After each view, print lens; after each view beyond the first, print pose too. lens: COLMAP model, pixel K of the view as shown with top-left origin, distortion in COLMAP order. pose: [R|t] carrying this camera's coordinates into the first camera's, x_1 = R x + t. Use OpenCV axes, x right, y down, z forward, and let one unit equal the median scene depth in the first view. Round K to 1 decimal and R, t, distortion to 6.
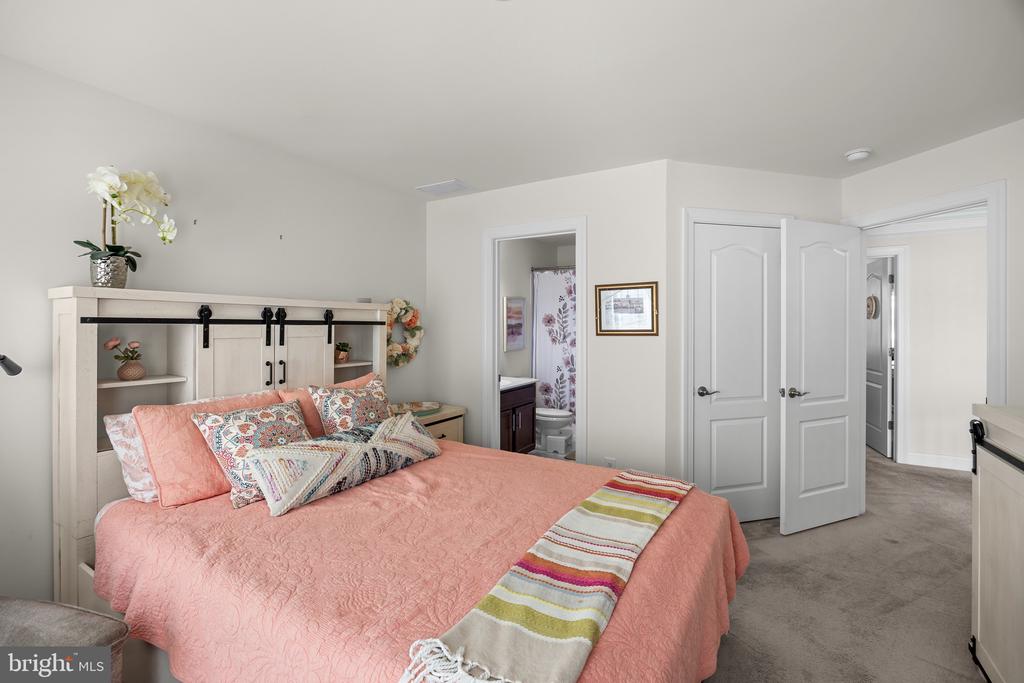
lens RADIAL K [[439.9, 0, 522.6], [0, 439.9, 333.2], [0, 0, 1]] dist [-0.016770, 0.000184]
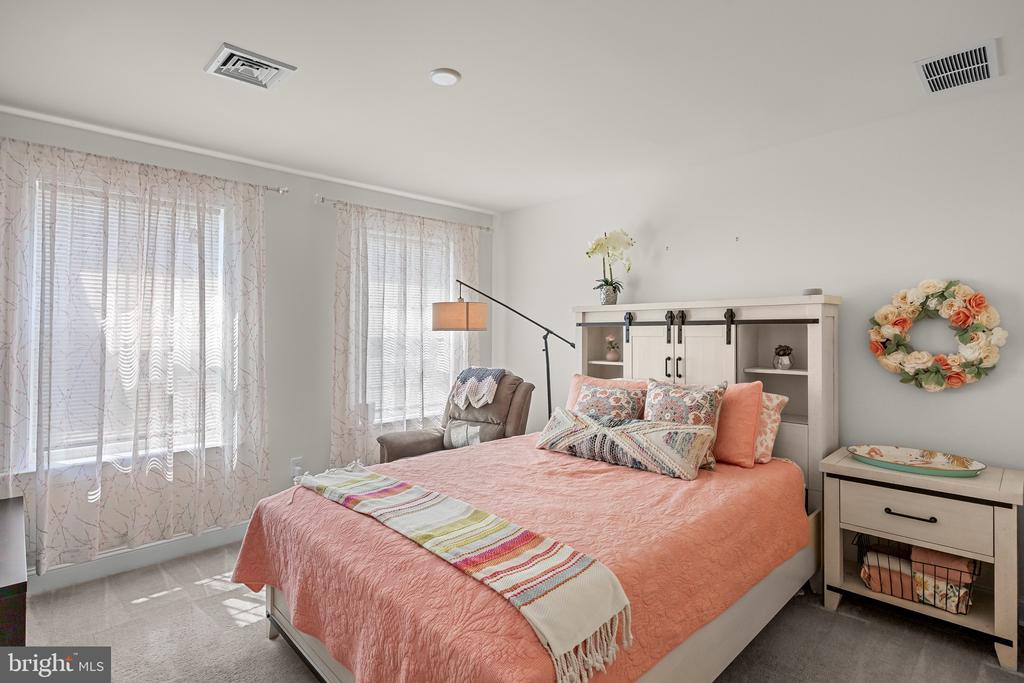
lens RADIAL K [[501.6, 0, 519.5], [0, 501.6, 334.2], [0, 0, 1]] dist [-0.013357, 0.001732]
pose [[-0.248593, 0.005091, -0.968595, 0.818350], [-0.009463, 0.999926, 0.007685, -0.002617], [0.968562, 0.011077, -0.248527, 0.943516]]
